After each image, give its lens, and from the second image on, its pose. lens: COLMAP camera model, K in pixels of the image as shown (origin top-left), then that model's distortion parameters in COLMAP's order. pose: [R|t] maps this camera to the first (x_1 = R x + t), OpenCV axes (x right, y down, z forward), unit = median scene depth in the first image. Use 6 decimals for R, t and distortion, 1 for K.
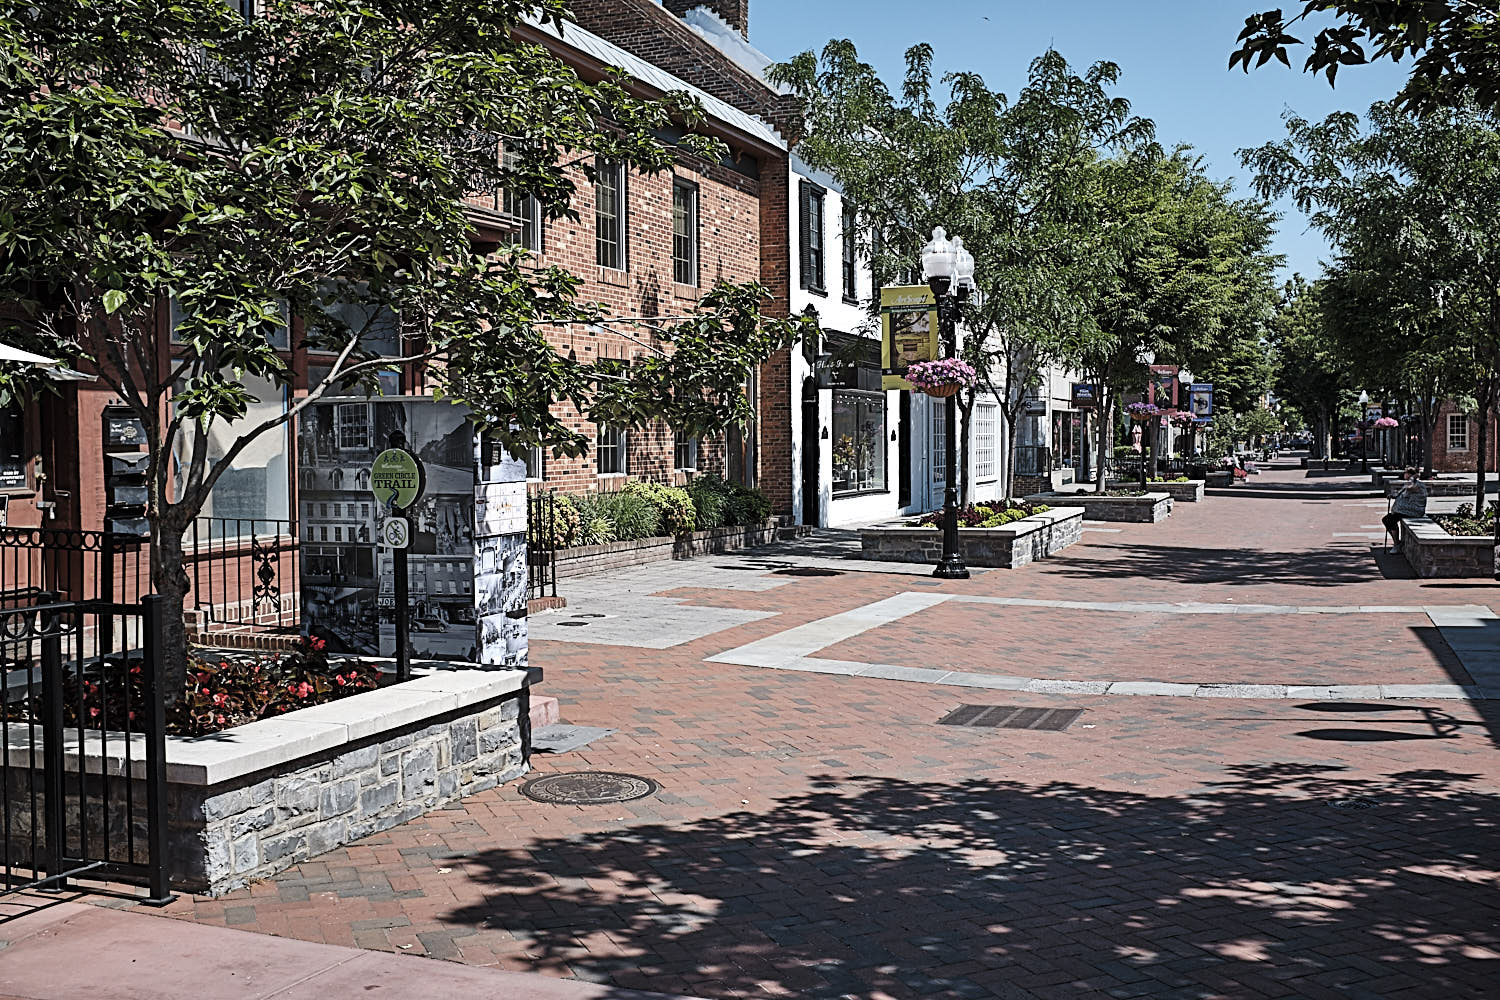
lens RADIAL K [[1520.7, 0, 749.0], [0, 1520.7, 496.1], [0, 0, 1]] dist [-0.068436, 0.000000]
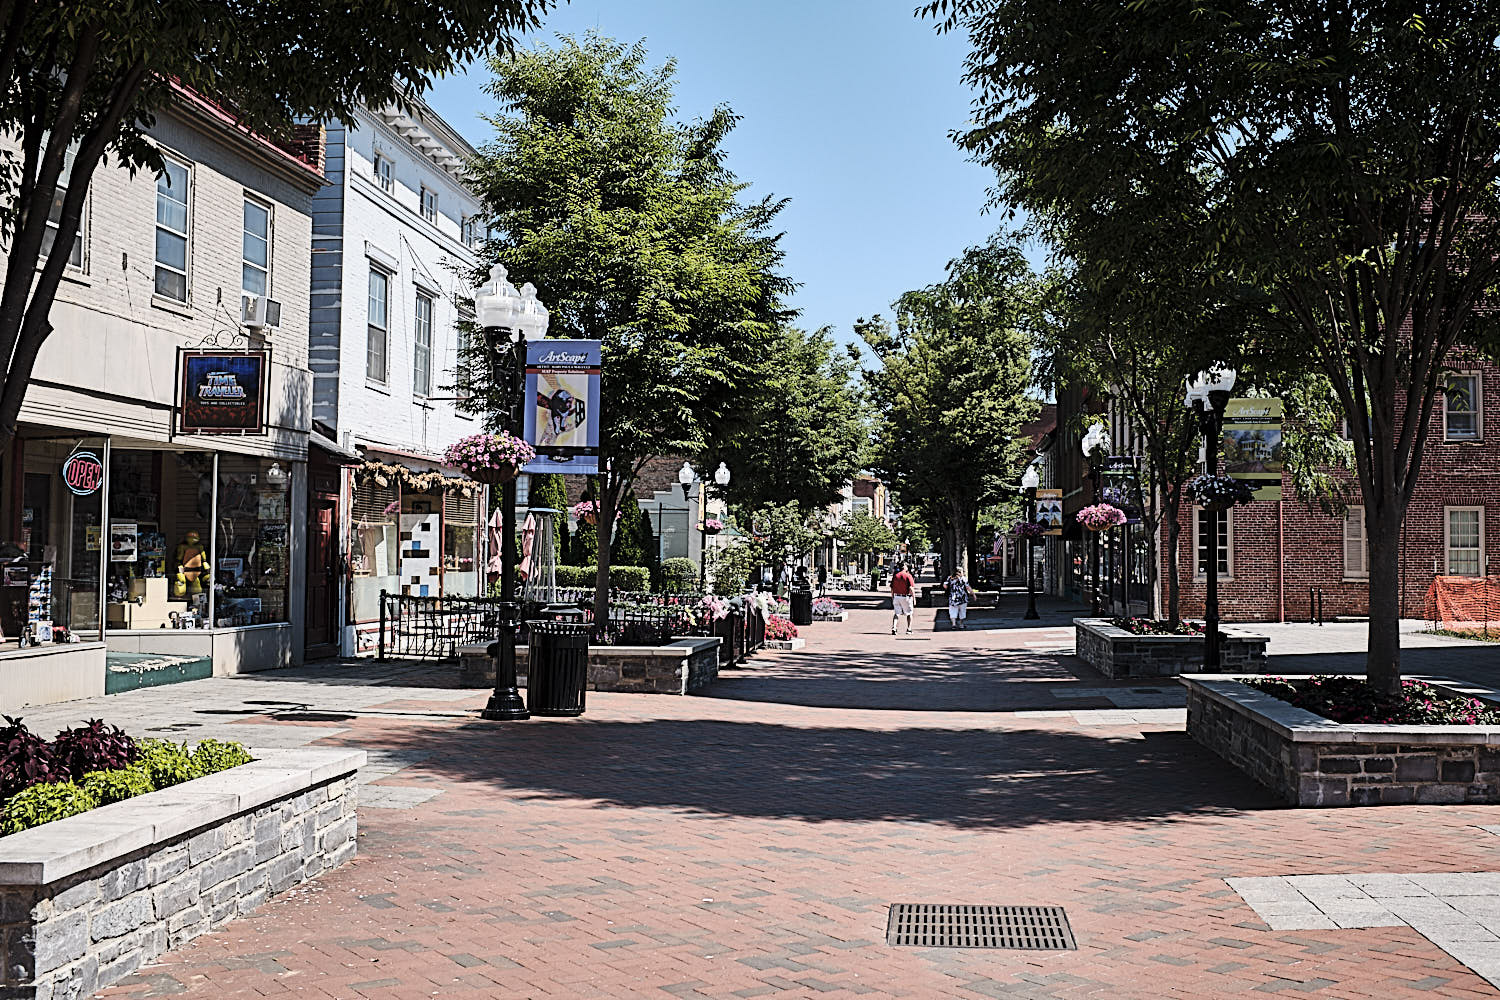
lens RADIAL K [[1520.7, 0, 751.7], [0, 1520.7, 499.7], [0, 0, 1]] dist [-0.068436, 0.000000]
pose [[0.972064, 0.020836, 0.233789, 0.183357], [-0.002924, 0.997050, -0.076699, -0.015871], [-0.234698, 0.073872, 0.969257, 0.493297]]
